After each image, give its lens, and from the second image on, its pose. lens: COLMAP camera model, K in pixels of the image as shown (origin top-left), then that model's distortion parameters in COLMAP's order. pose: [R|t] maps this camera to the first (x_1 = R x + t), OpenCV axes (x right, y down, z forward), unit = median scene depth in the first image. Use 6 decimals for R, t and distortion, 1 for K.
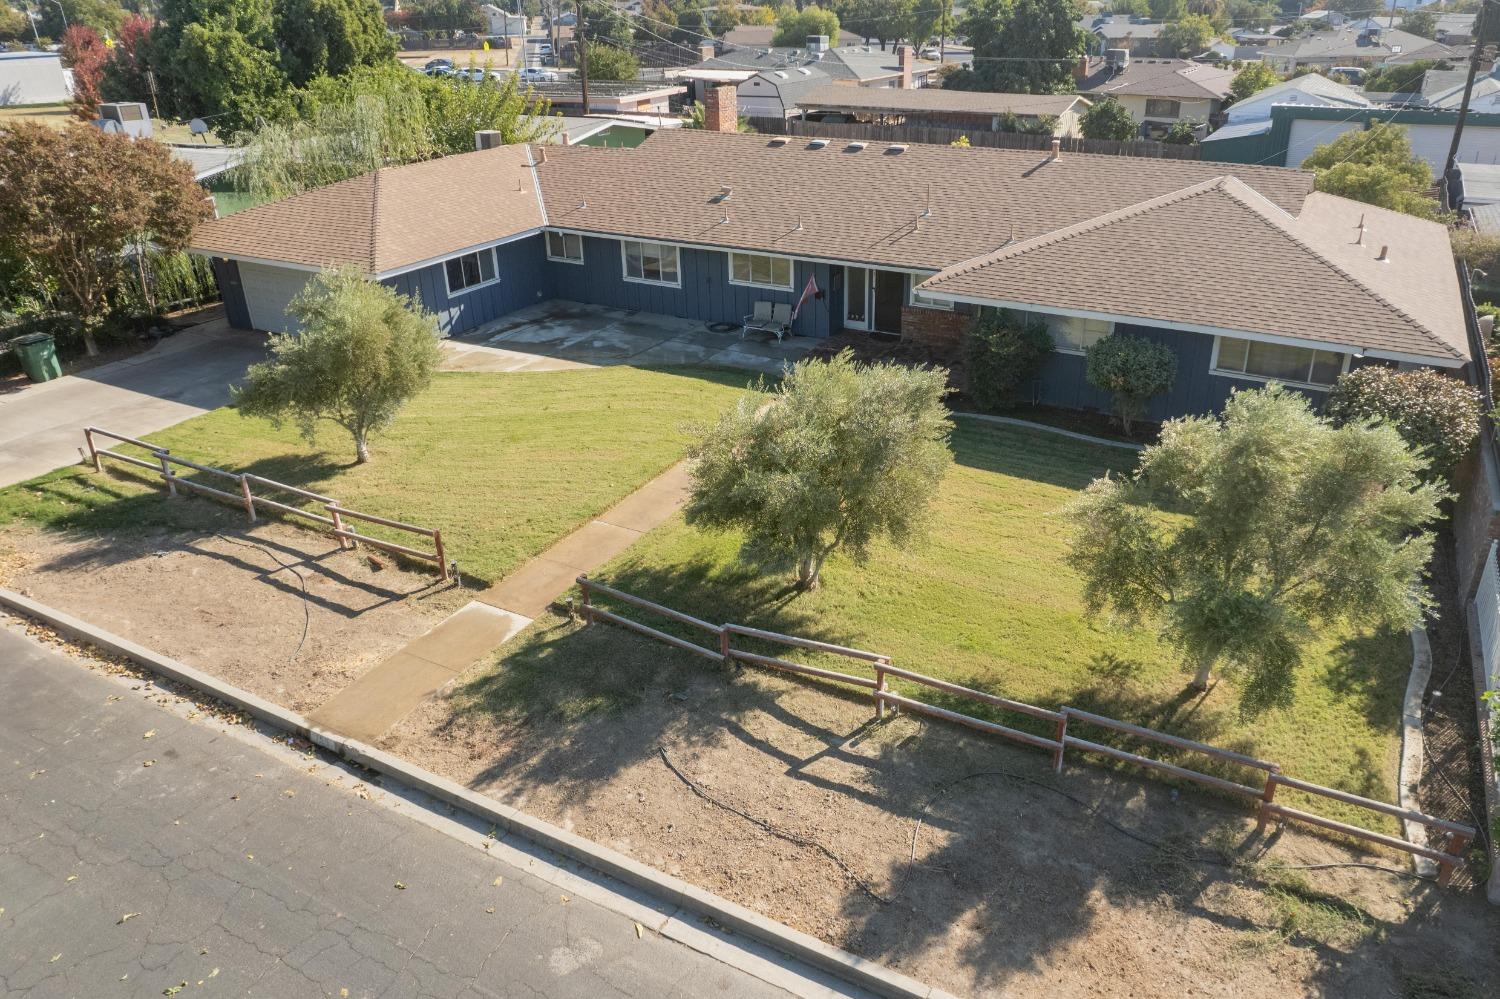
lens RADIAL K [[1052.0, 0, 802.6], [0, 1052.0, 499.4], [0, 0, 1]] dist [-0.085851, 0.077290]
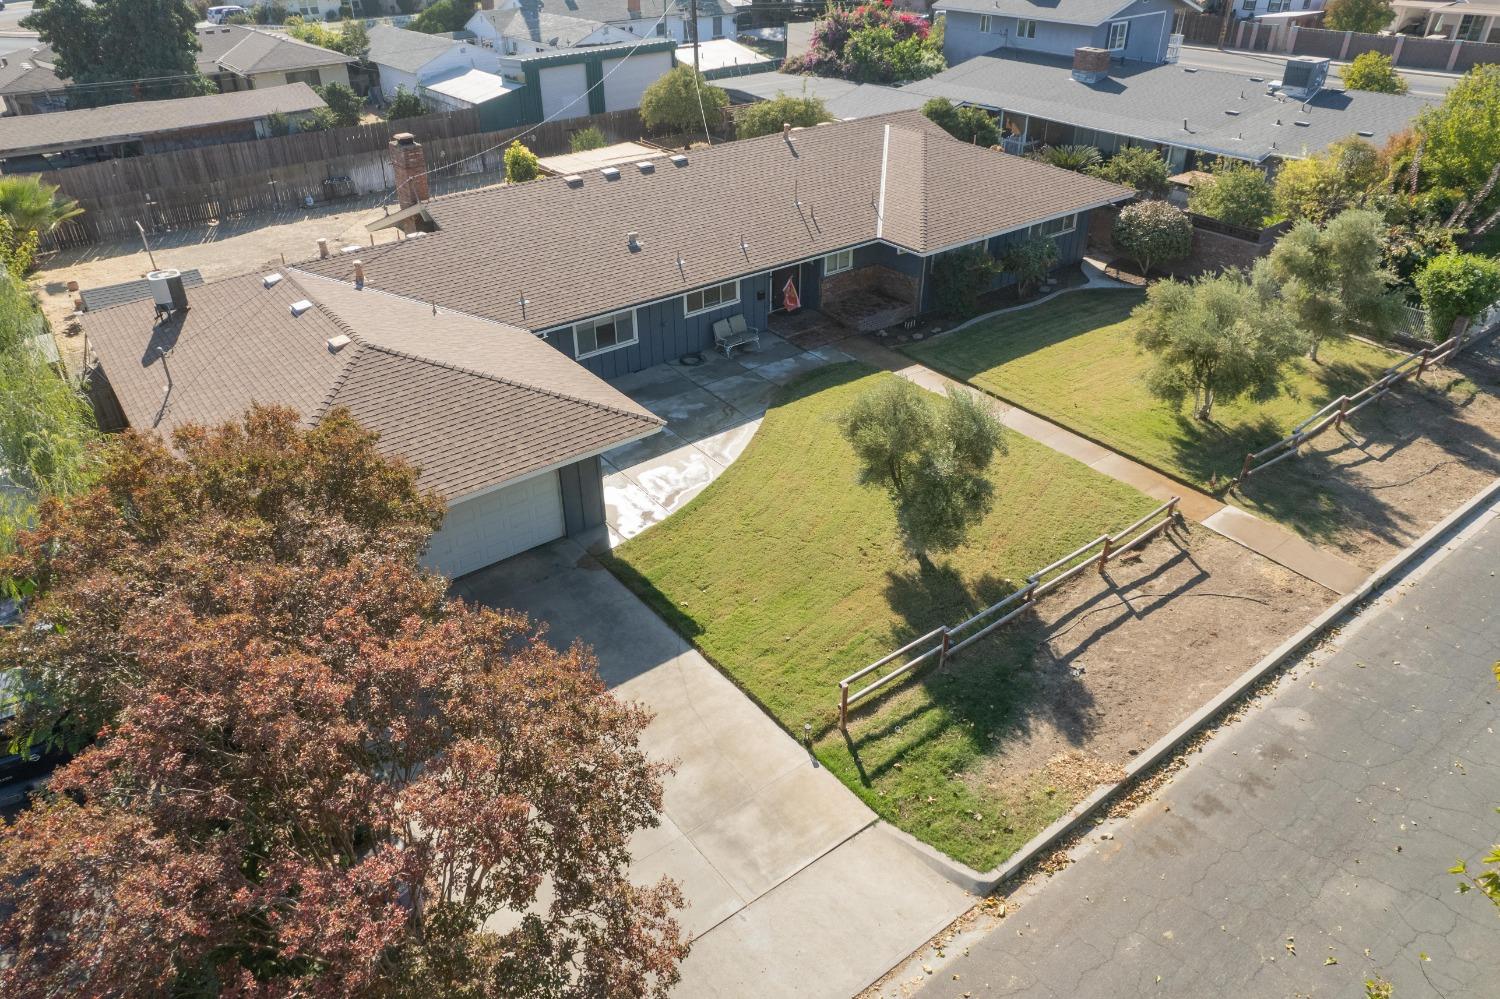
lens RADIAL K [[1018.2, 0, 728.9], [0, 1018.2, 506.2], [0, 0, 1]] dist [-0.081706, 0.070753]
pose [[0.431371, -0.483266, 0.761822, -1.580852], [0.409638, 0.857283, 0.311870, -0.593434], [-0.803813, 0.177540, 0.567771, 0.728419]]
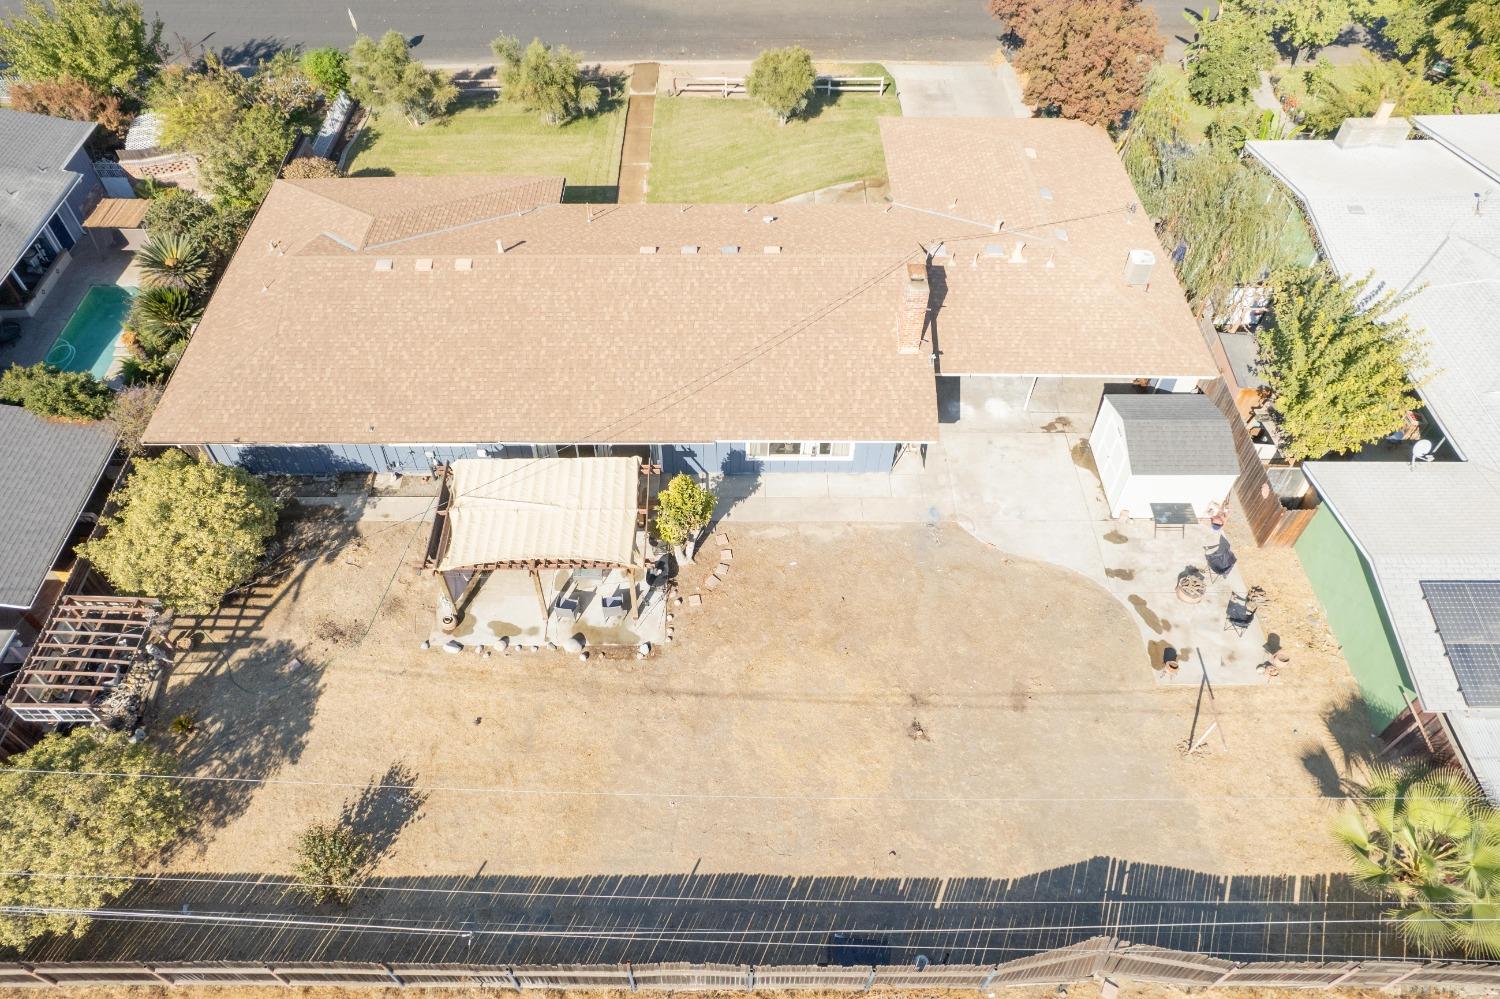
lens RADIAL K [[1018.2, 0, 728.9], [0, 1018.2, 506.2], [0, 0, 1]] dist [-0.081706, 0.070753]
pose [[-0.883901, 0.362060, -0.296026, 0.755399], [-0.200571, 0.278337, 0.939308, -2.255653], [0.422481, 0.889630, -0.173404, 2.588906]]
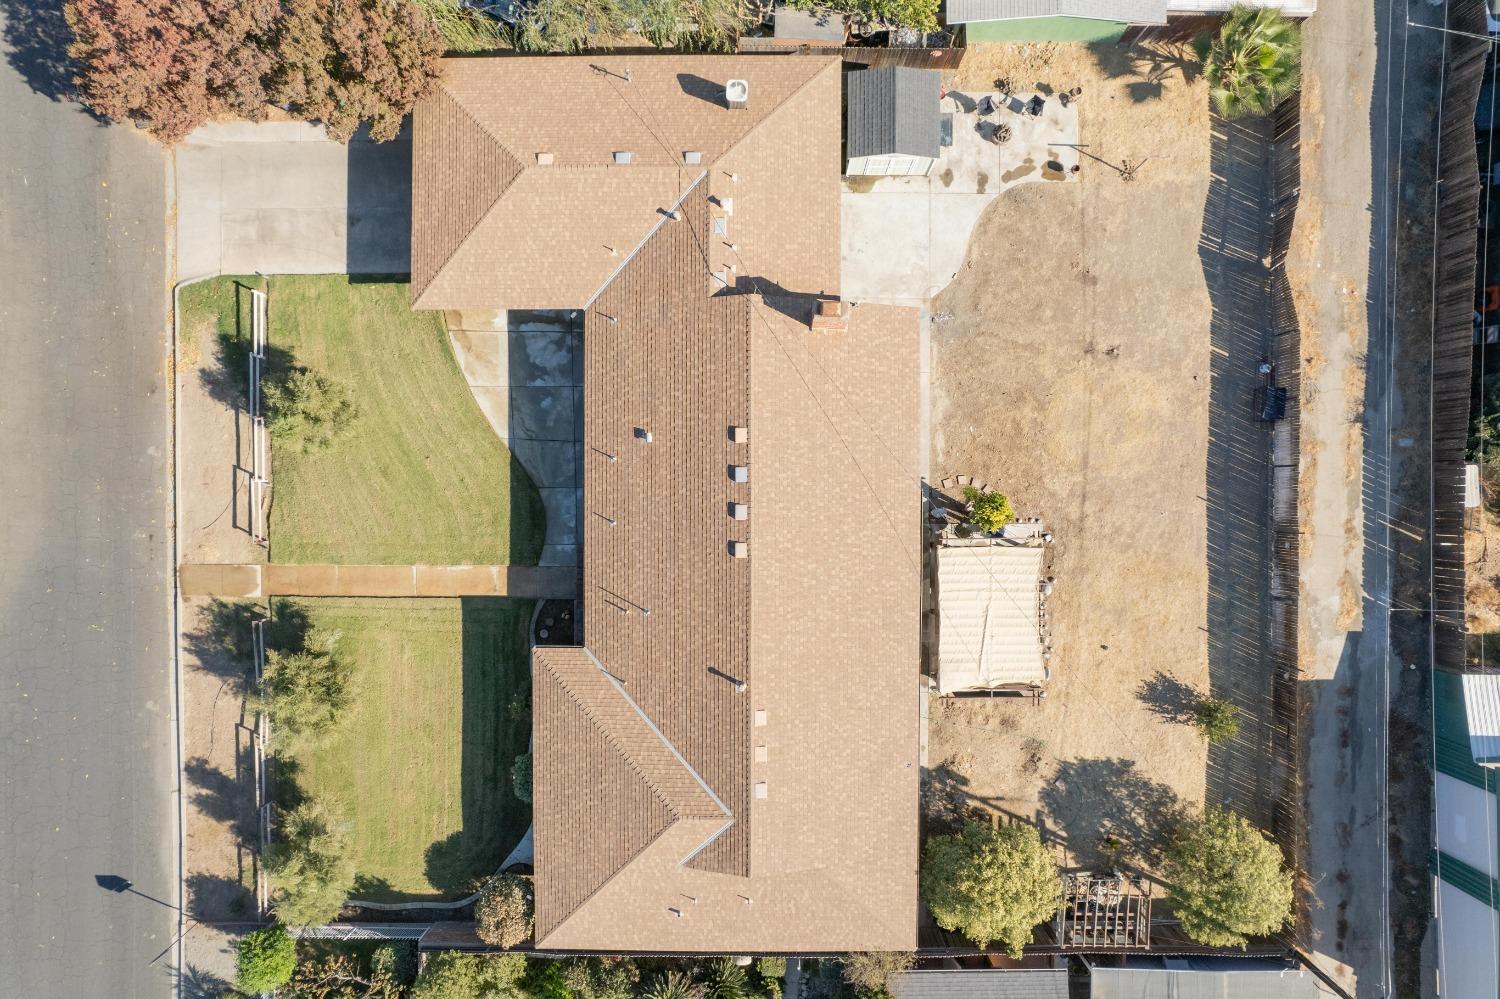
lens RADIAL K [[966.5, 0, 759.9], [0, 966.5, 499.3], [0, 0, 1]] dist [-0.081482, 0.060536]
pose [[0.465110, 0.885242, 0.004375, 0.084191], [-0.379237, 0.194783, 0.904566, -2.370421], [0.799907, -0.422382, 0.426312, 1.038166]]
